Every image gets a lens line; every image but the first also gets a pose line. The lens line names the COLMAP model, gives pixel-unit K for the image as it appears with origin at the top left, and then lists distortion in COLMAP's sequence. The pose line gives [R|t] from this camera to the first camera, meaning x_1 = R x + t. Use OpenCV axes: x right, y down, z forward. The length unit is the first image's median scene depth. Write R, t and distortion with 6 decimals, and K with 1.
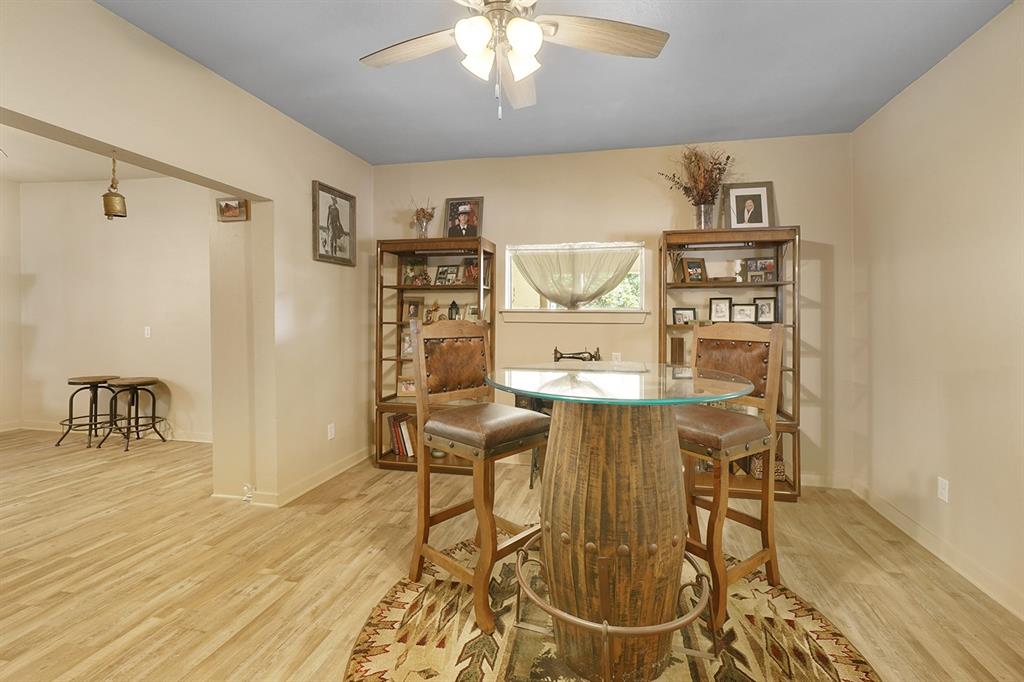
lens RADIAL K [[455.7, 0, 522.0], [0, 455.7, 321.9], [0, 0, 1]] dist [0.004265, 0.001930]
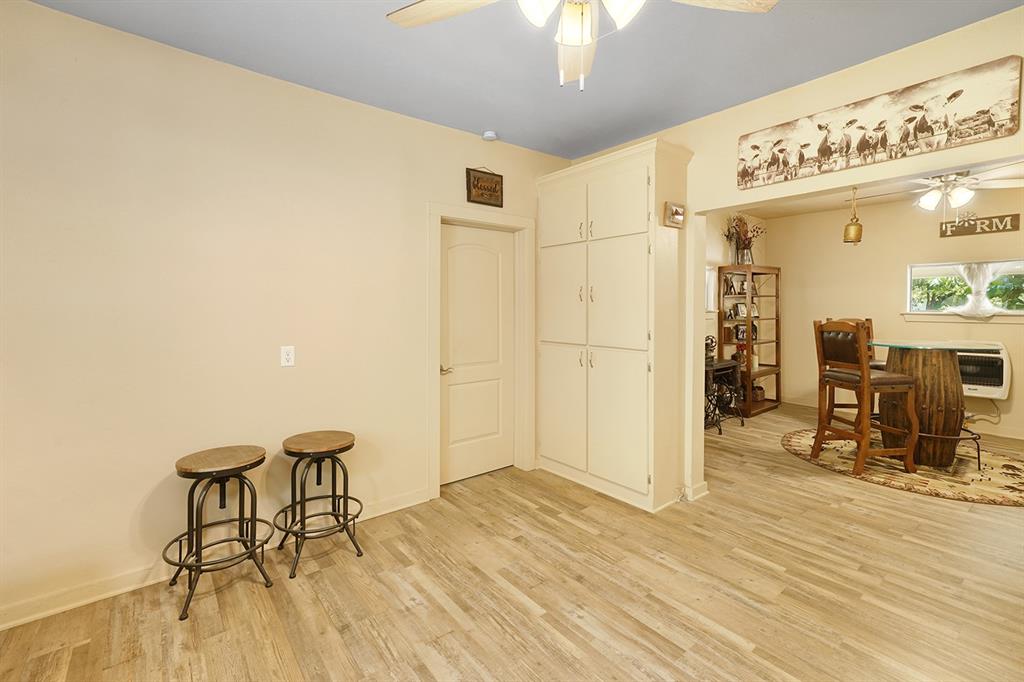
lens RADIAL K [[455.7, 0, 519.8], [0, 455.7, 320.3], [0, 0, 1]] dist [0.004265, 0.001930]
pose [[0.622000, -0.028541, 0.782497, -1.774231], [0.009838, 0.999541, 0.028637, -0.055428], [-0.782956, -0.010114, 0.621995, 0.706864]]
